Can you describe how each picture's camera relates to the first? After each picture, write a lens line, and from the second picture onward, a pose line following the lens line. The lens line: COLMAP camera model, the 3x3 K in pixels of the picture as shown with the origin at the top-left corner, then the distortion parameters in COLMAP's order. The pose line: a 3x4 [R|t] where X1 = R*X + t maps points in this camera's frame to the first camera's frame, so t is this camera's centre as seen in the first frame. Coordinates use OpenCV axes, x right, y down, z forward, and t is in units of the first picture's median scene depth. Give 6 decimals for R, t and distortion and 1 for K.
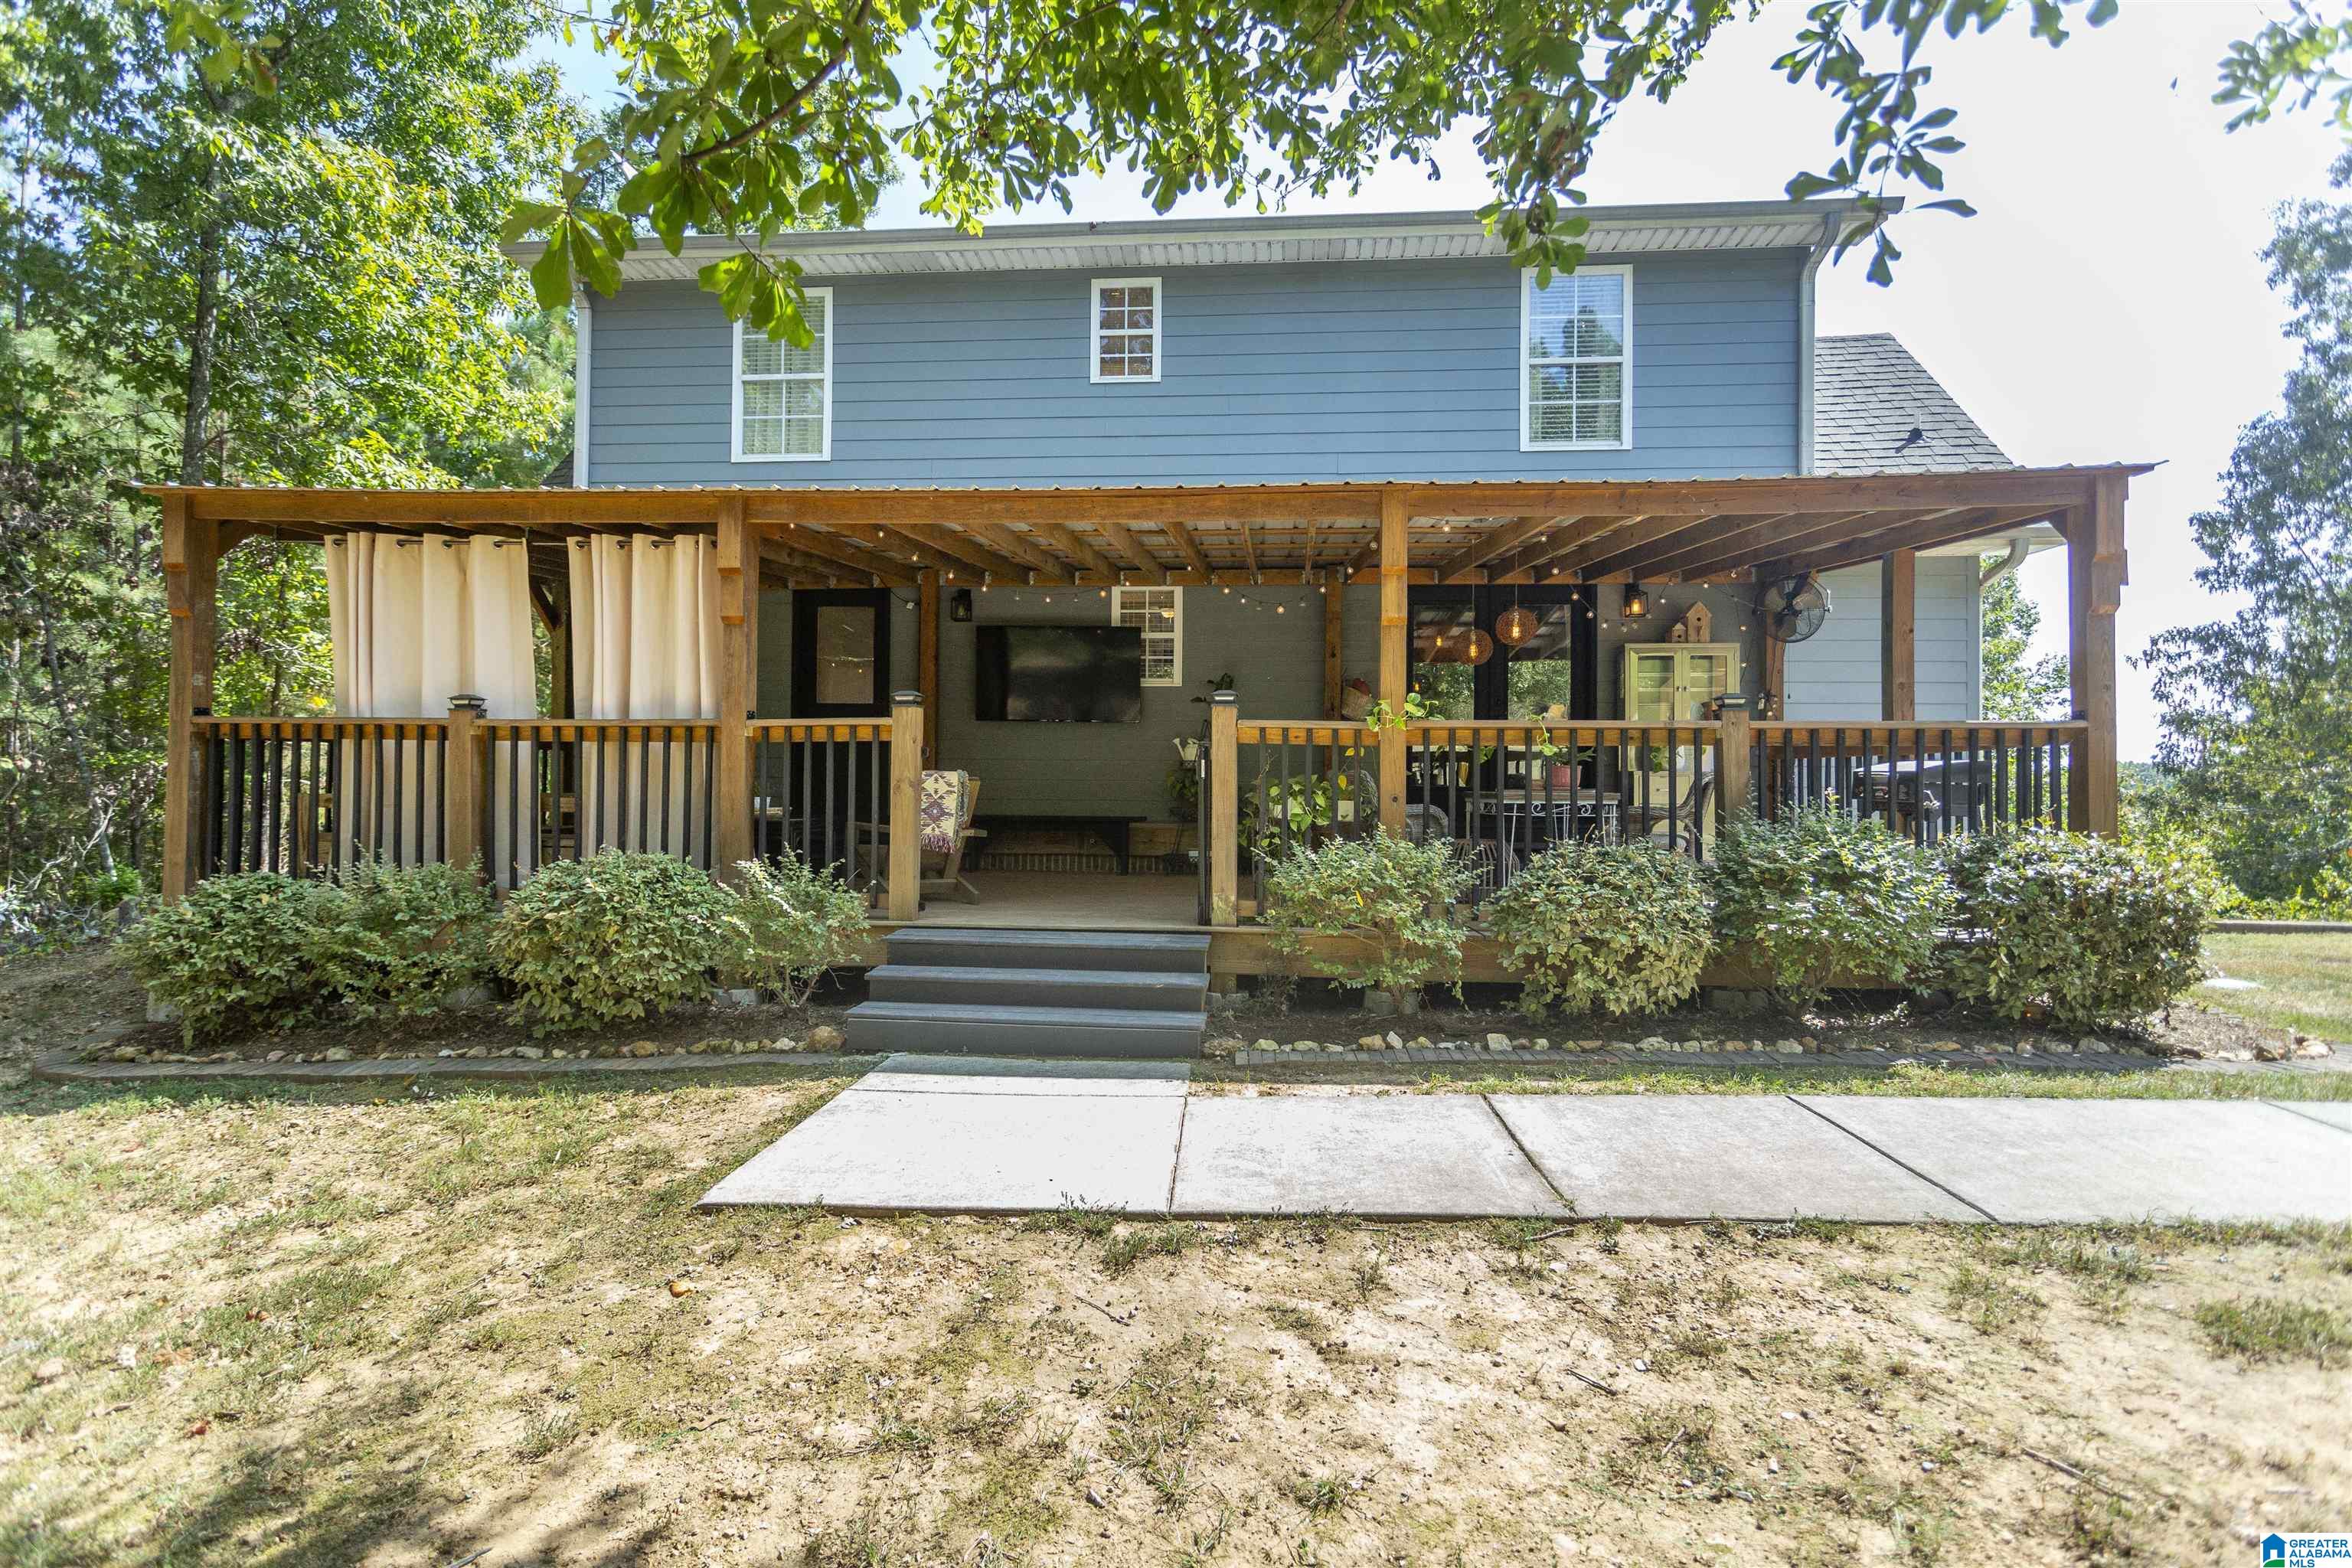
lens RADIAL K [[1125.0, 0, 1170.3], [0, 1125.0, 762.2], [0, 0, 1]] dist [0.003801, 0.000680]
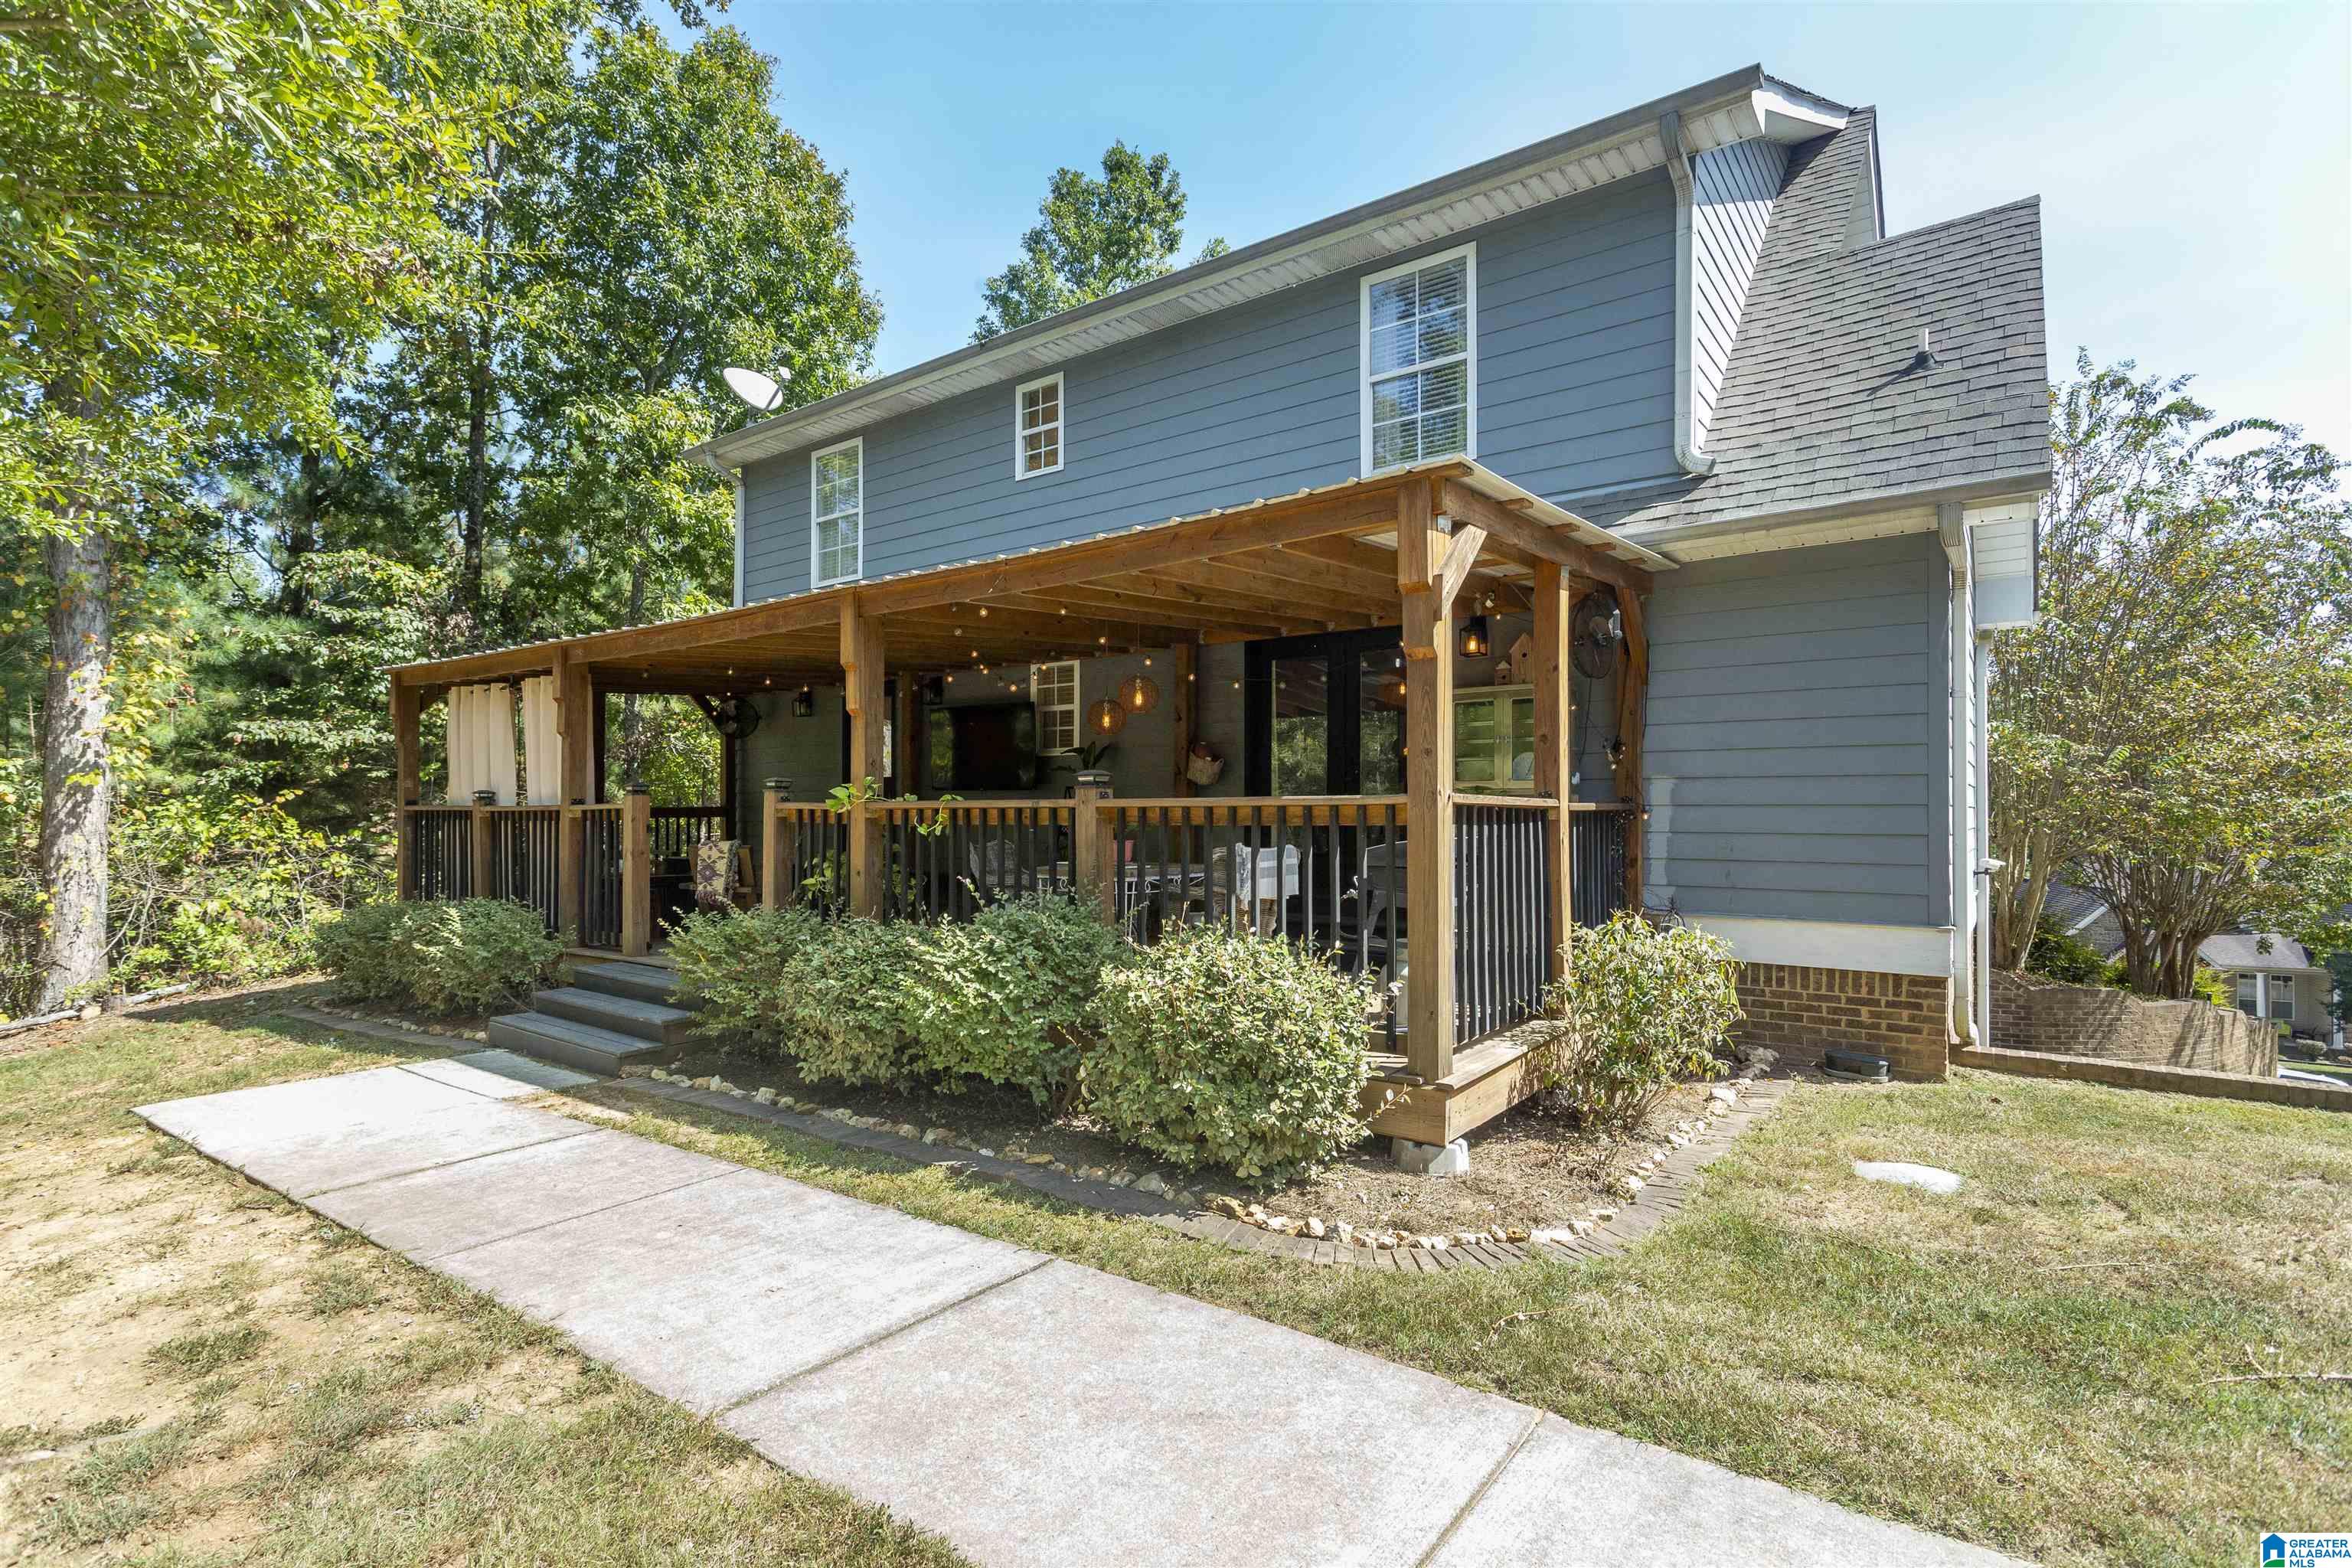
lens RADIAL K [[1135.3, 0, 1162.2], [0, 1135.3, 811.4], [0, 0, 1]] dist [0.000680, -0.001347]
pose [[0.846694, -0.011835, -0.531948, 0.891670], [0.013446, 0.999909, -0.000844, -0.017200], [0.531910, -0.006438, 0.846776, 0.191550]]
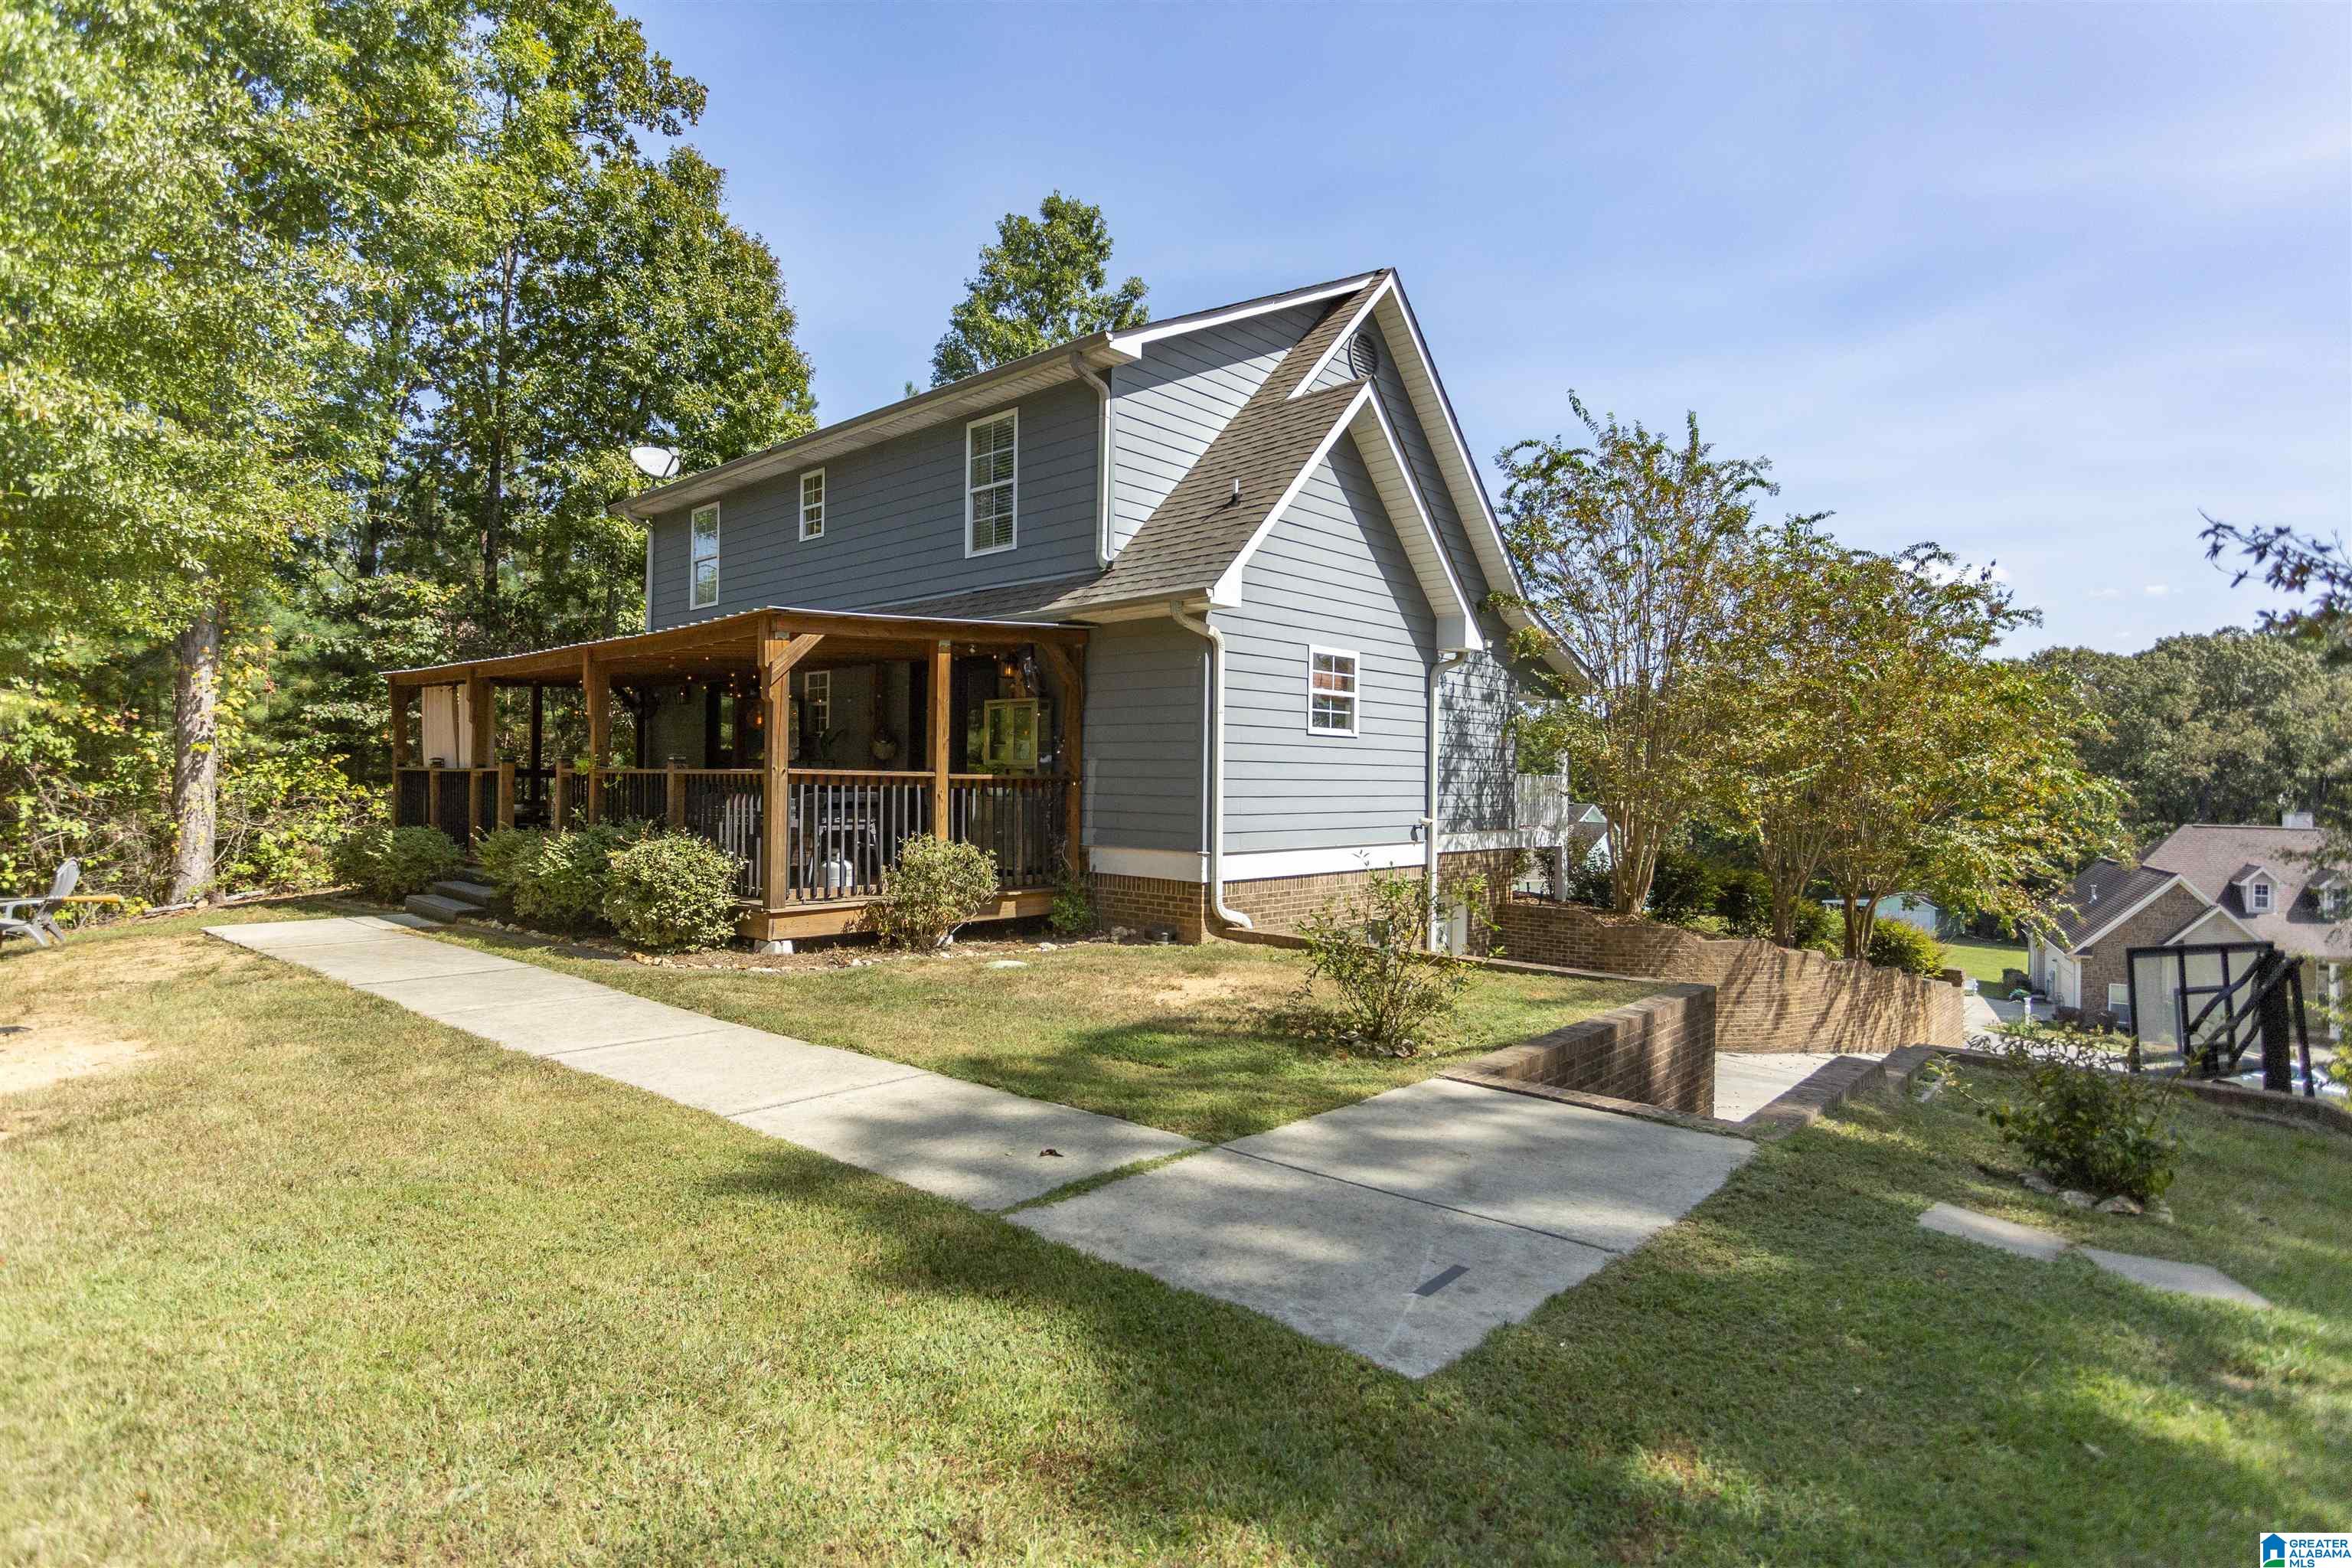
lens RADIAL K [[1203.3, 0, 1176.0], [0, 1203.3, 784.0], [0, 0, 1]] dist [-0.015518, 0.000936]
pose [[0.792793, 0.000939, -0.609490, 1.890215], [0.000503, 0.999997, 0.002194, -0.010744], [0.609490, -0.002046, 0.792791, 0.008463]]
